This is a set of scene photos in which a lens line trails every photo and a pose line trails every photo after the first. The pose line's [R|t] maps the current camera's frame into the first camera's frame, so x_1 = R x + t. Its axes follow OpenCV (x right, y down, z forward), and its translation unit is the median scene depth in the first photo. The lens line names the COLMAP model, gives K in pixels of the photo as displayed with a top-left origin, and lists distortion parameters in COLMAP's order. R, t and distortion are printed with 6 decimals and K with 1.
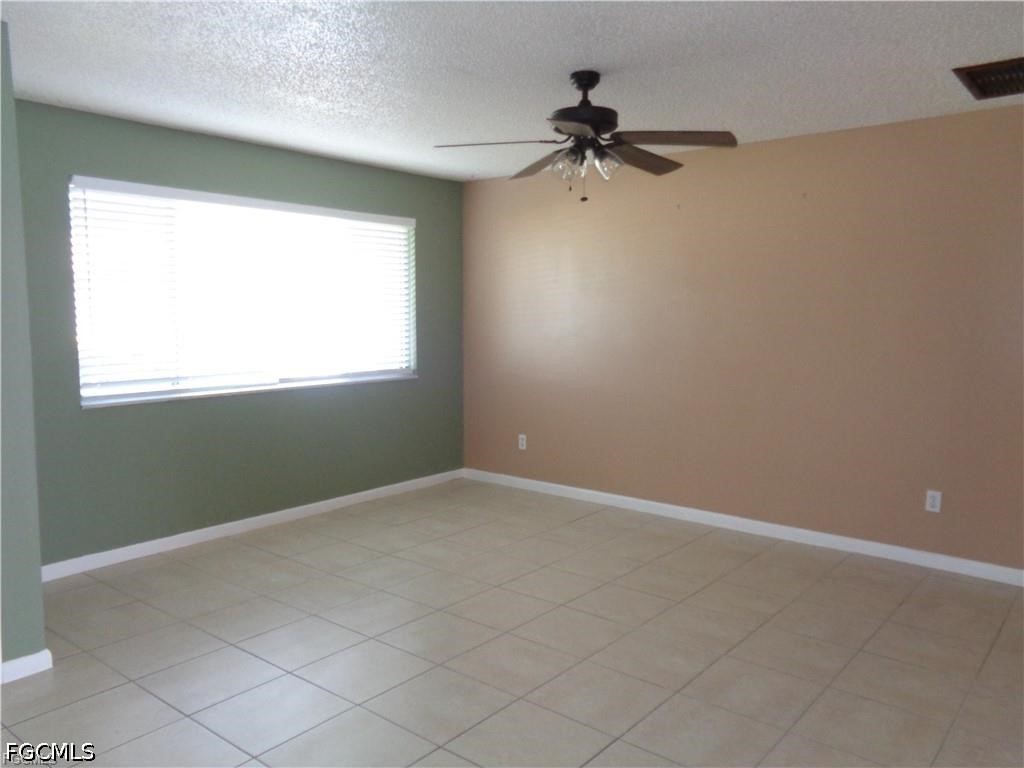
lens RADIAL K [[775.9, 0, 512.5], [0, 775.9, 387.1], [0, 0, 1]] dist [0.005396, 0.015467]
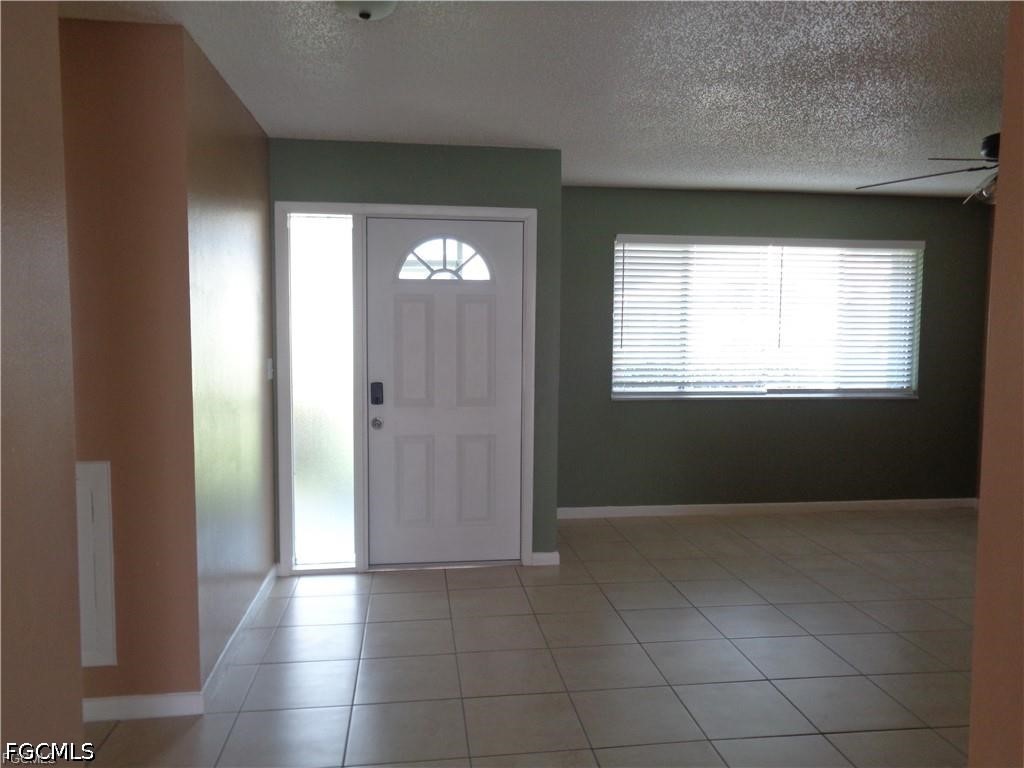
lens RADIAL K [[775.9, 0, 512.6], [0, 775.9, 390.8], [0, 0, 1]] dist [0.005396, 0.015467]
pose [[0.719906, 0.061796, -0.691316, 0.253954], [-0.074919, 0.997128, 0.011114, 0.007909], [0.690017, 0.043791, 0.722467, -0.116876]]
